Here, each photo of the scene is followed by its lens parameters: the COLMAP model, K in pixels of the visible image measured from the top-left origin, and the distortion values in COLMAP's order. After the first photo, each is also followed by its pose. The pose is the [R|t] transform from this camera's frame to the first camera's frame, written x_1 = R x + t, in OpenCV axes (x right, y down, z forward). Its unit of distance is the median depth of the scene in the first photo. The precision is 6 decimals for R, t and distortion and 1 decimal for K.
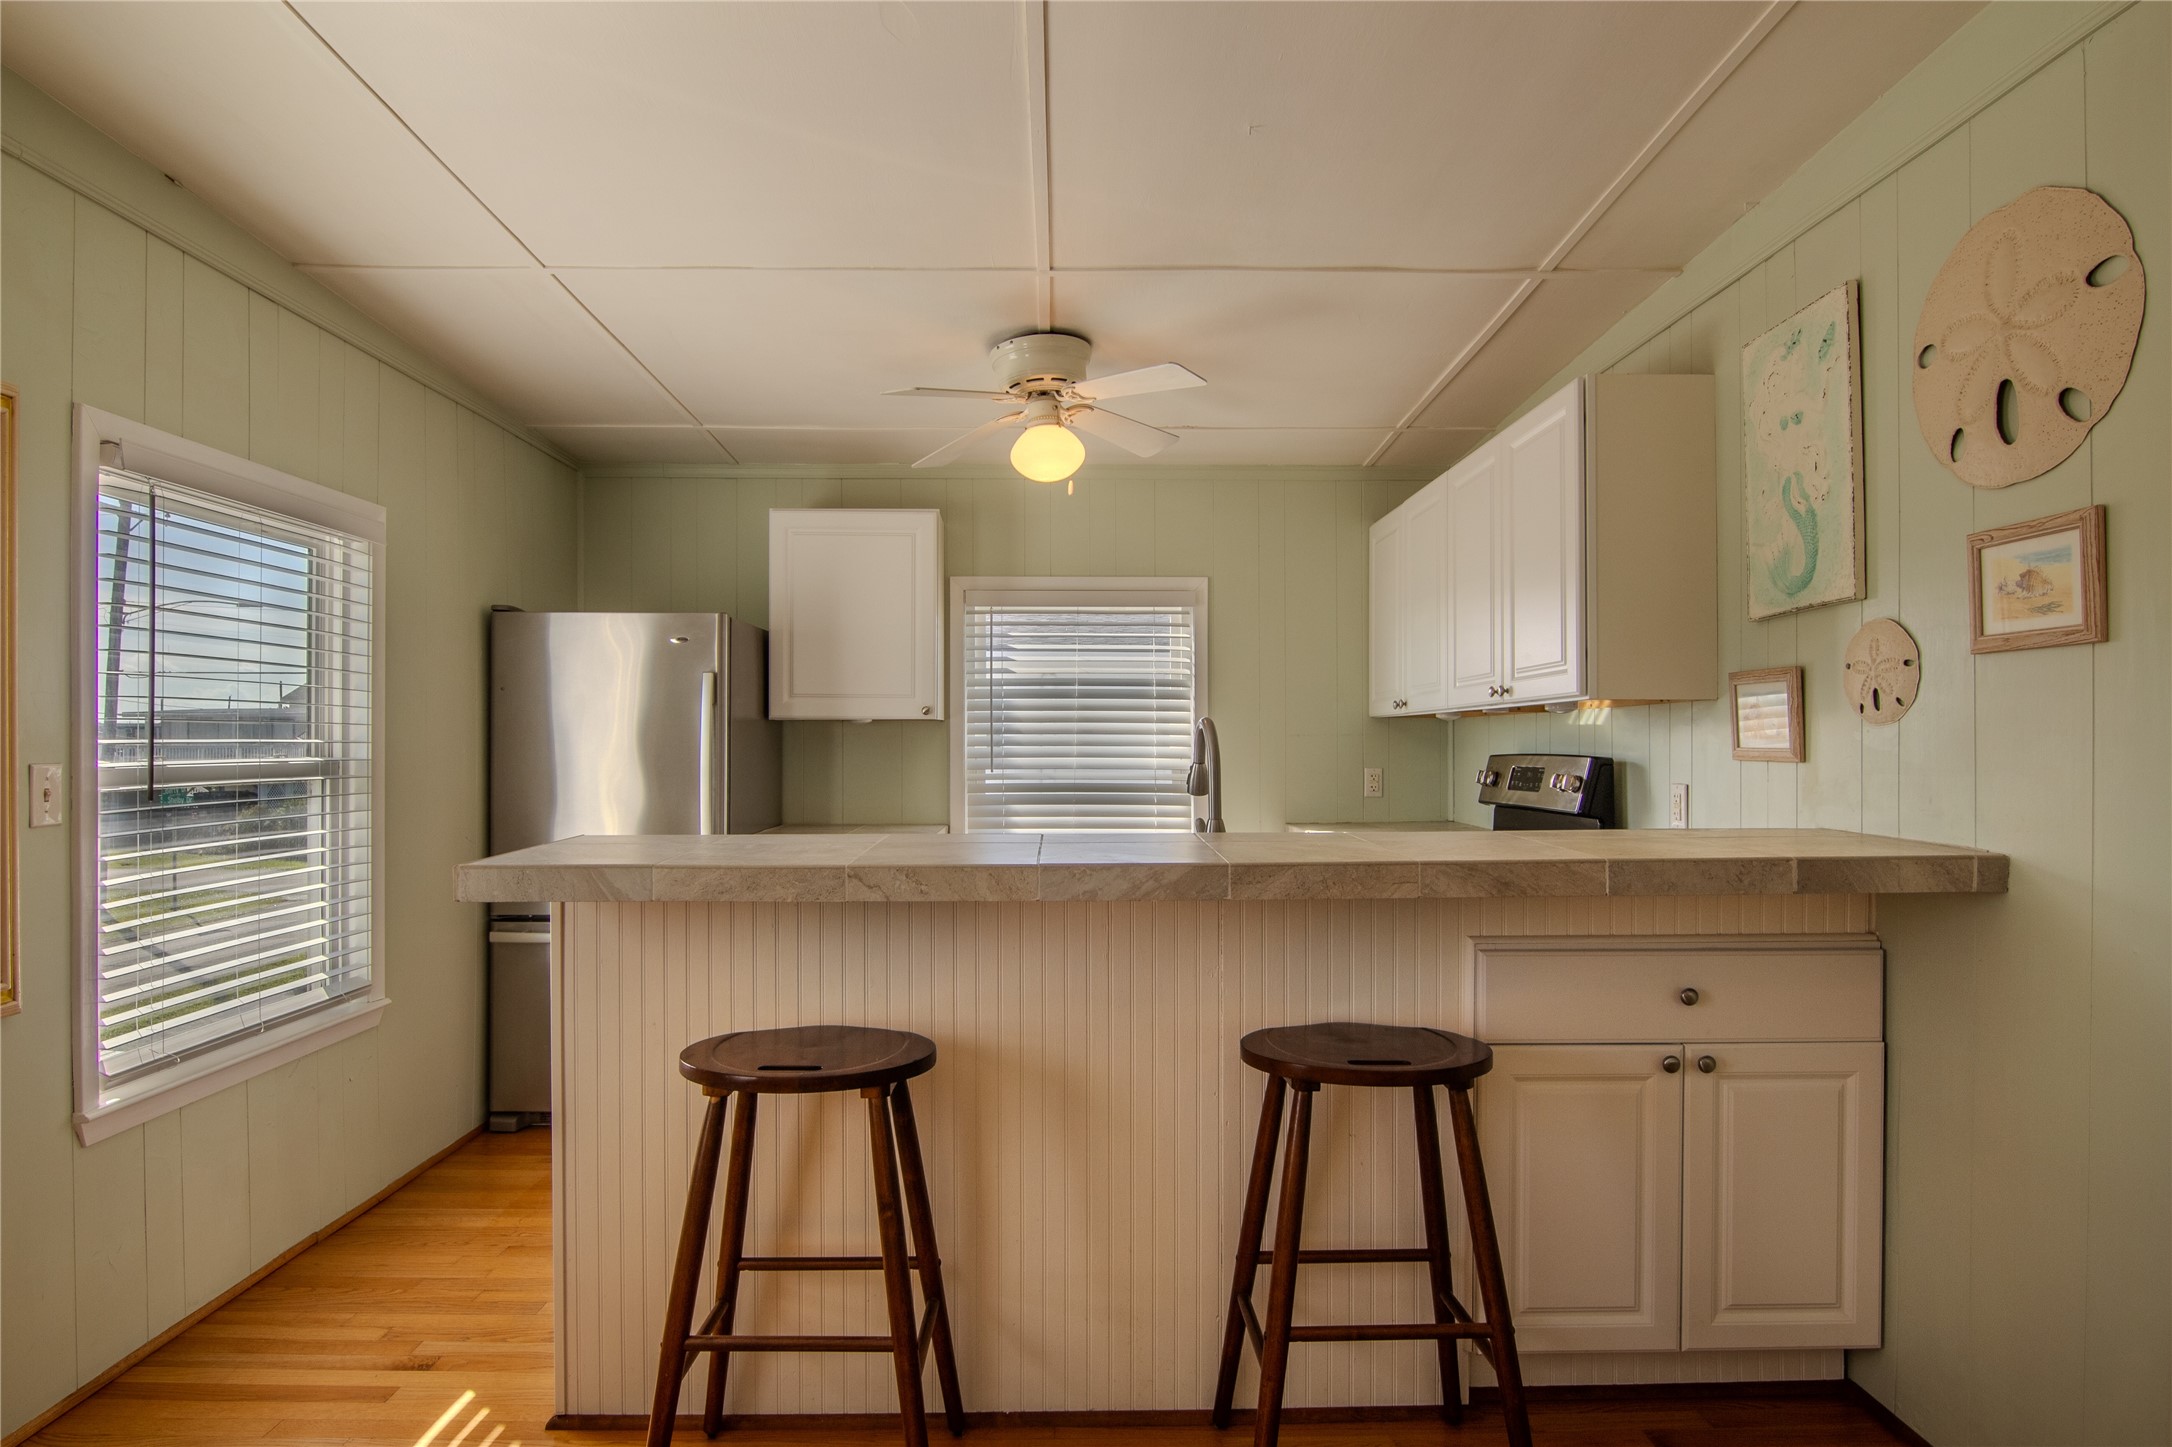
lens RADIAL K [[1154.7, 0, 1078.9], [0, 1154.7, 736.4], [0, 0, 1]] dist [-0.005444, -0.012446]
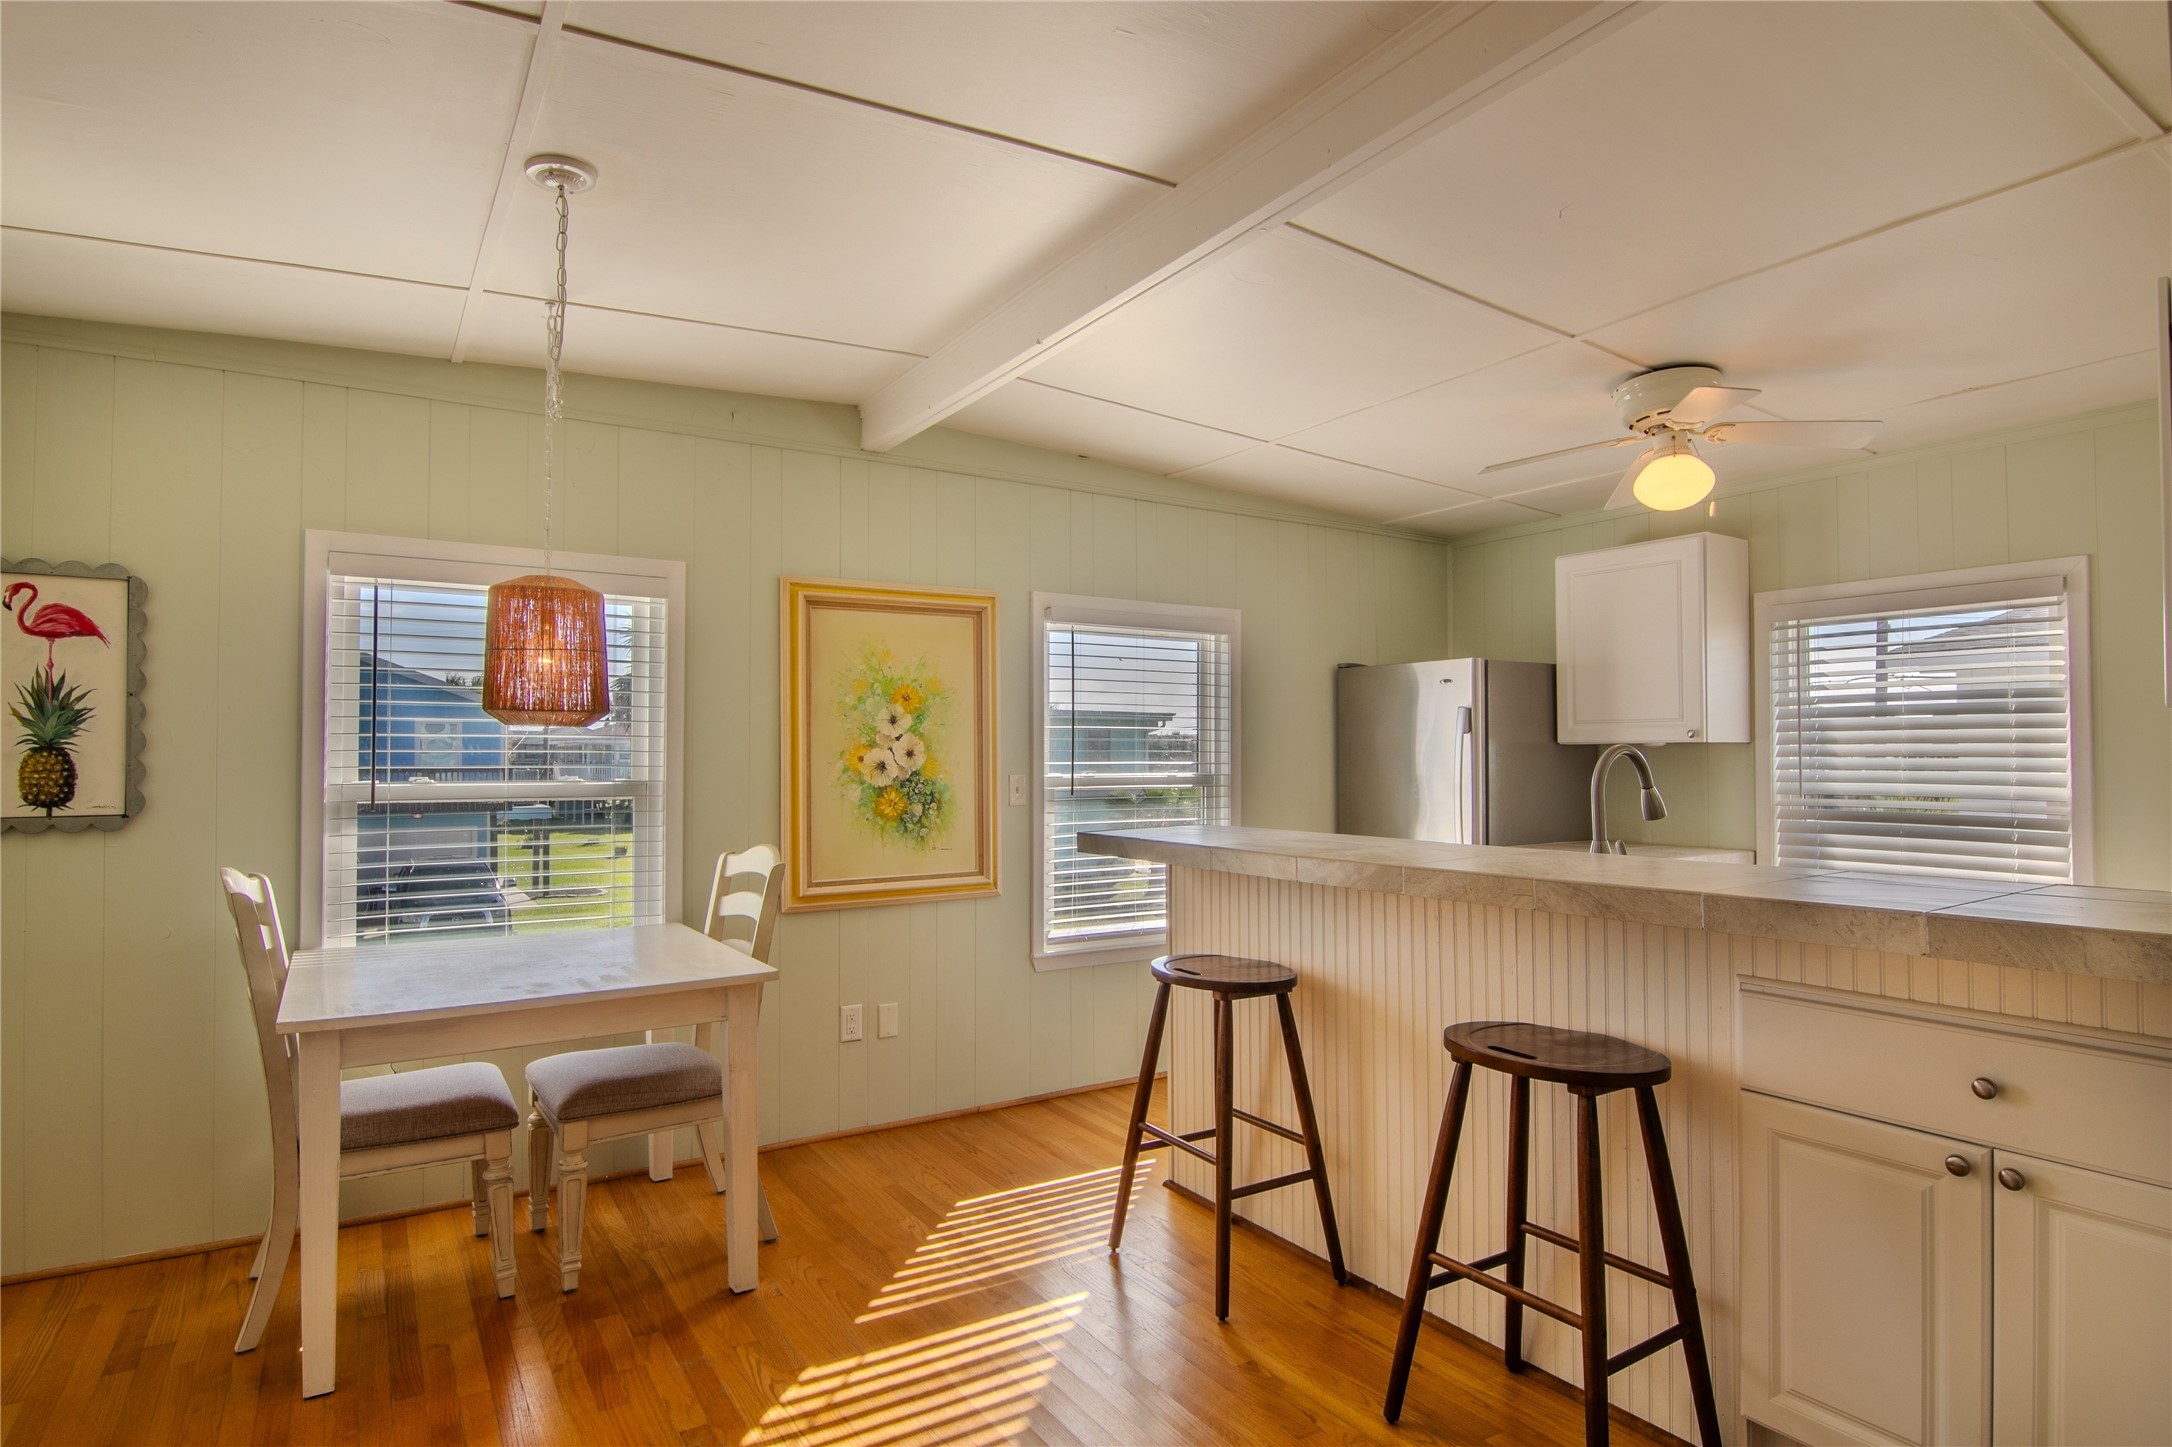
lens RADIAL K [[1154.7, 0, 1088.2], [0, 1154.7, 737.6], [0, 0, 1]] dist [-0.005444, -0.012446]
pose [[0.521961, -0.014854, -0.852840, 0.791457], [0.002828, 0.999873, -0.015683, -0.007874], [0.852964, 0.005774, 0.521937, 0.040056]]
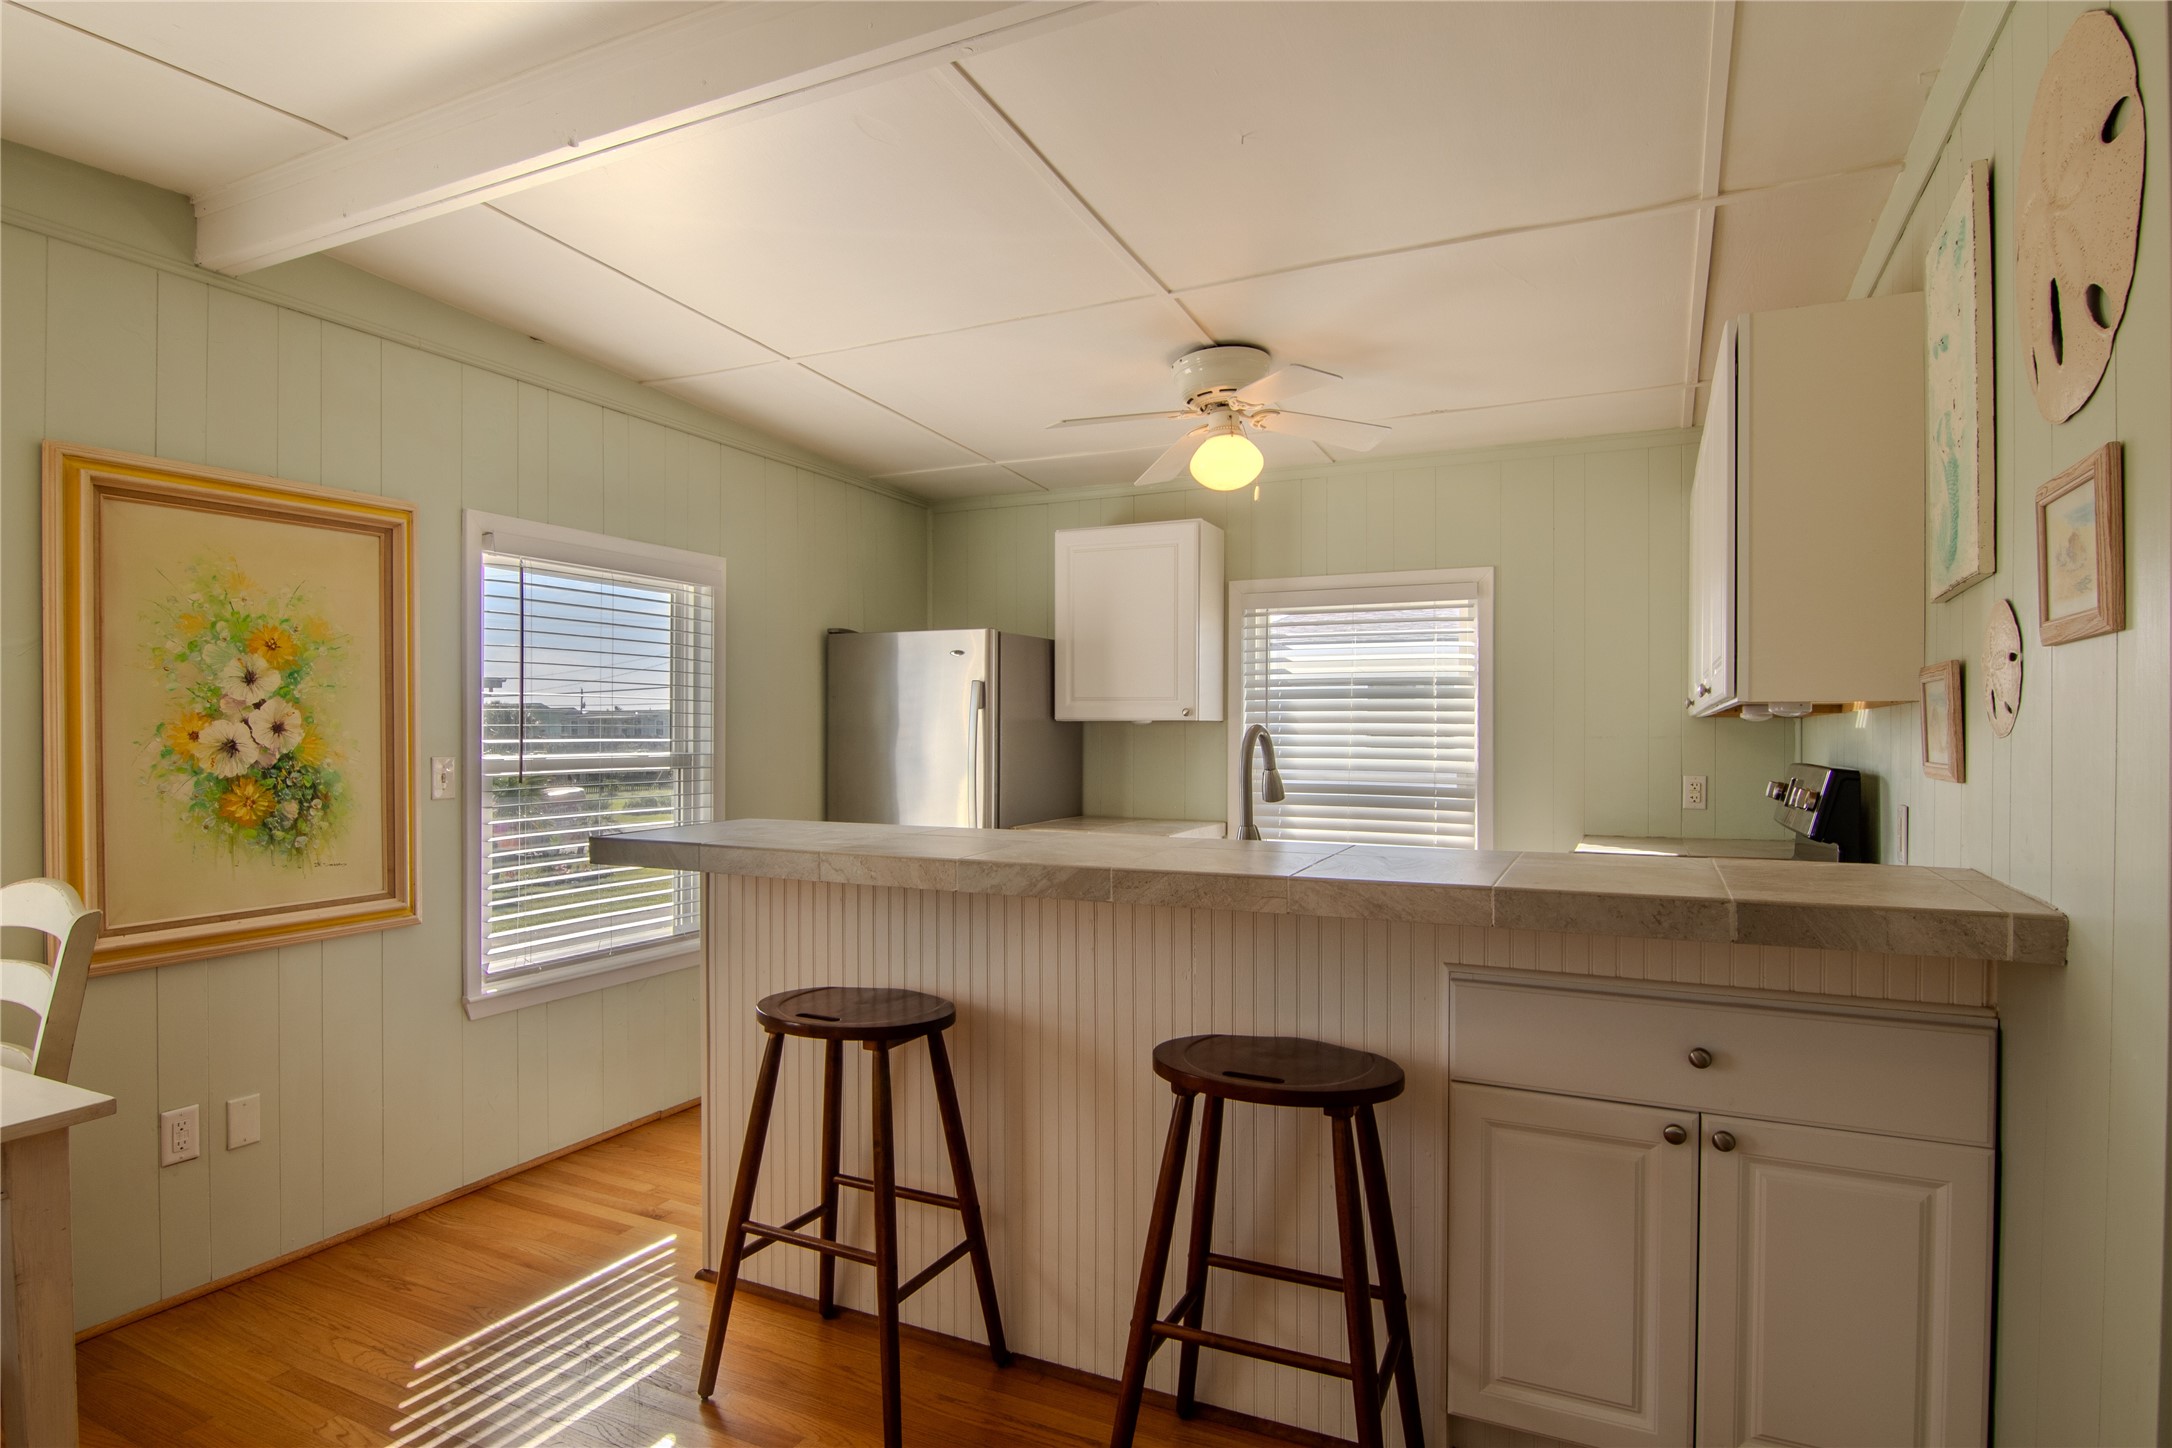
lens RADIAL K [[1154.7, 0, 1076.4], [0, 1154.7, 736.6], [0, 0, 1]] dist [-0.005444, -0.012446]
pose [[0.892434, 0.005312, -0.451147, 0.441684], [-0.002366, 0.999972, 0.007092, -0.013111], [0.451172, -0.005262, 0.892421, 0.035463]]
